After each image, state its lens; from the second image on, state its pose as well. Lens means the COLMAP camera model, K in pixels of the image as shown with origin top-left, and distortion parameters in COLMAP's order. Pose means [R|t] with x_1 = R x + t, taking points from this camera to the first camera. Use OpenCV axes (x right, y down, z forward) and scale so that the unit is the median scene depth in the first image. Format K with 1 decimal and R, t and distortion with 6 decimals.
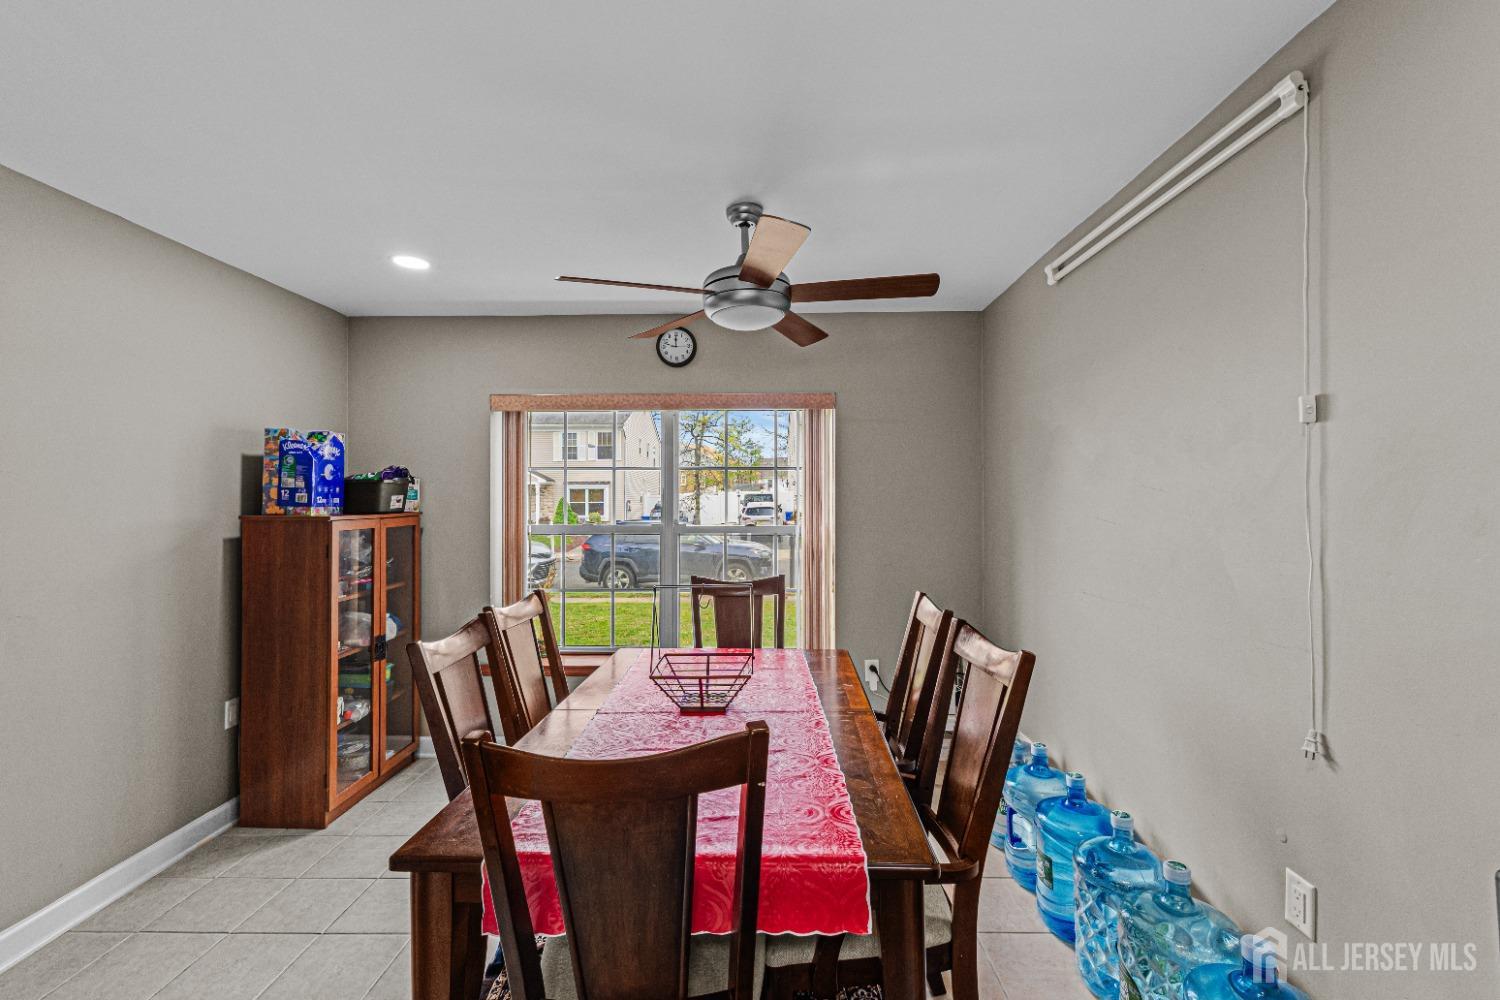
lens RADIAL K [[642.7, 0, 751.6], [0, 642.7, 507.9], [0, 0, 1]] dist [-0.000231, 0.000412]
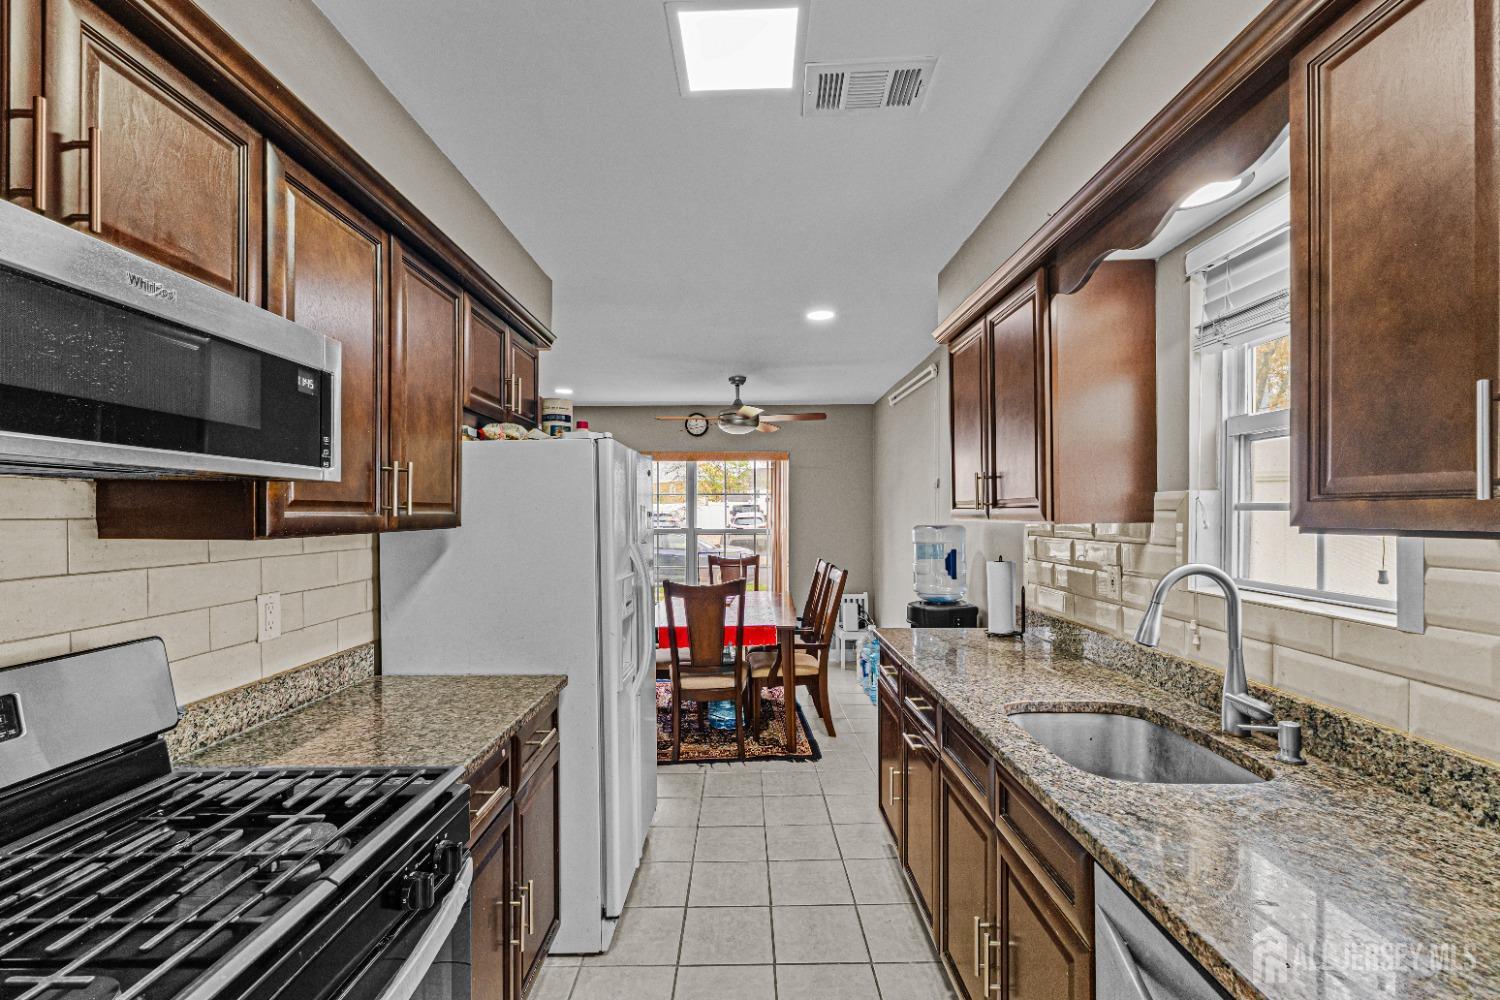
lens RADIAL K [[650.9, 0, 748.3], [0, 650.9, 525.0], [0, 0, 1]] dist [0.000347, 0.000306]
pose [[0.999888, -0.000925, 0.014966, -0.005685], [0.000757, 0.999937, 0.011207, -0.000459], [-0.014976, -0.011194, 0.999825, -0.876403]]
